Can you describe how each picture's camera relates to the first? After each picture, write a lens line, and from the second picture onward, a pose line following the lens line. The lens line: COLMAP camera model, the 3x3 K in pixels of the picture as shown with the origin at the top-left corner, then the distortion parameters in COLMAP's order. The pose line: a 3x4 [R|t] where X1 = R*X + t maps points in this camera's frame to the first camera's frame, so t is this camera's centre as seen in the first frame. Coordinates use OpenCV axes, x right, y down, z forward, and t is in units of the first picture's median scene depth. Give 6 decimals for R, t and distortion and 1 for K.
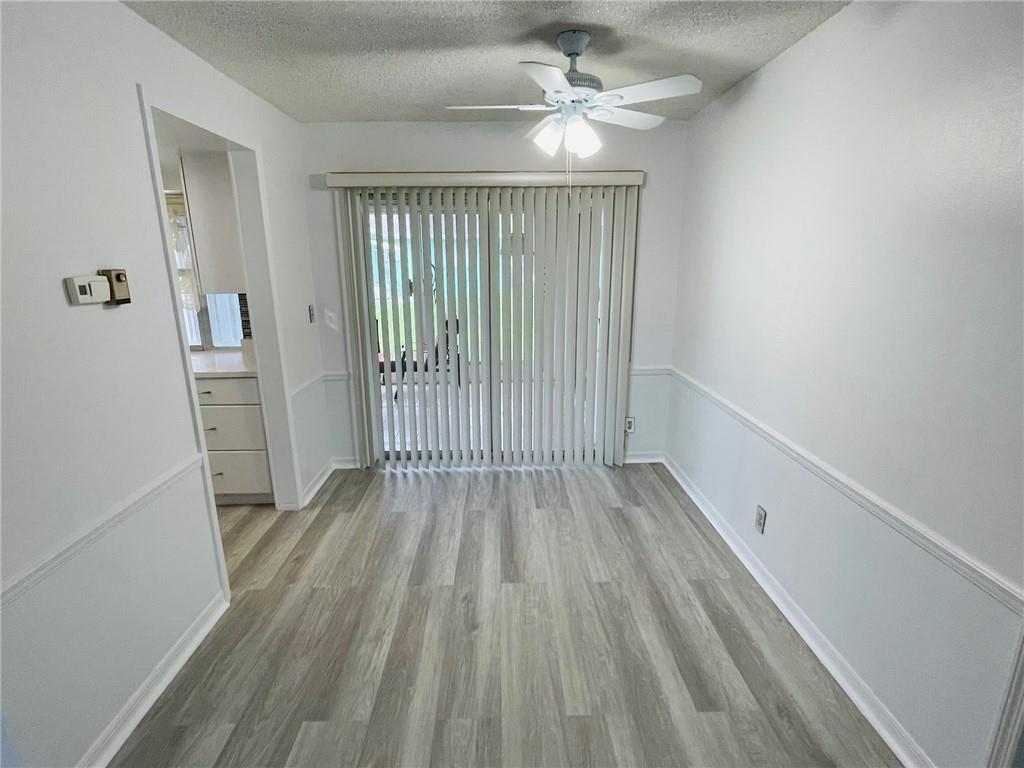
lens RADIAL K [[517.8, 0, 510.9], [0, 517.8, 384.9], [0, 0, 1]] dist [-0.004742, -0.000379]
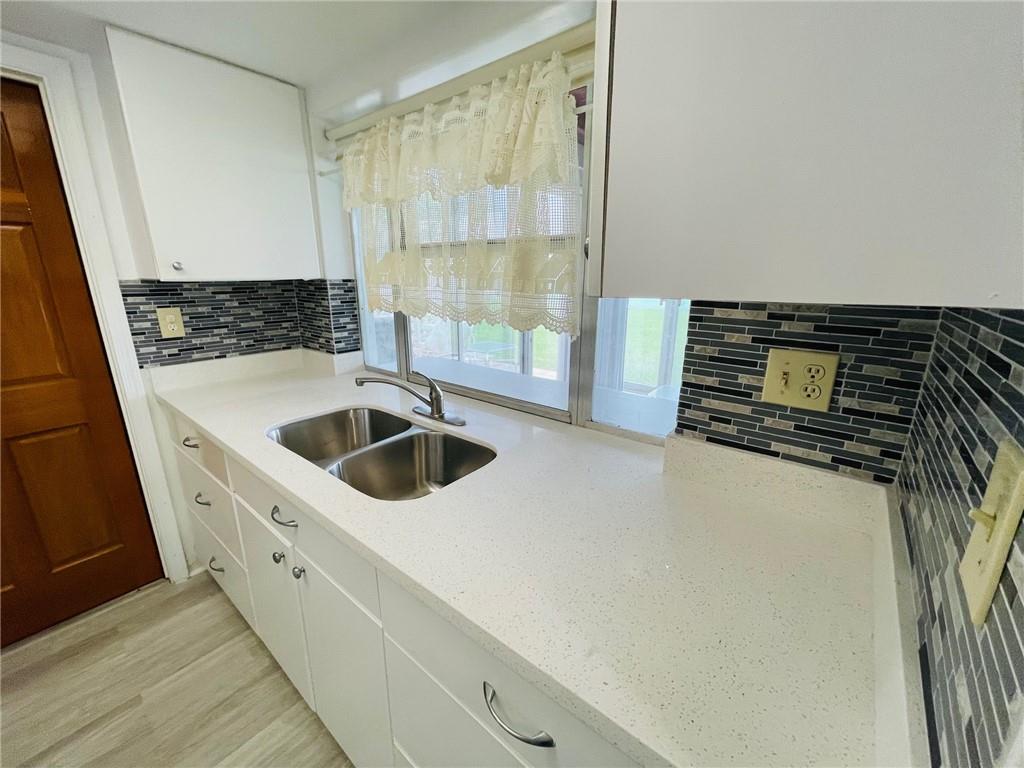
lens RADIAL K [[411.3, 0, 509.1], [0, 411.3, 382.5], [0, 0, 1]] dist [-0.005812, 0.000789]
pose [[0.756574, 0.174572, -0.630175, -0.429772], [-0.156519, 0.984038, 0.084686, -0.126280], [0.634899, 0.034563, 0.771821, 0.712270]]
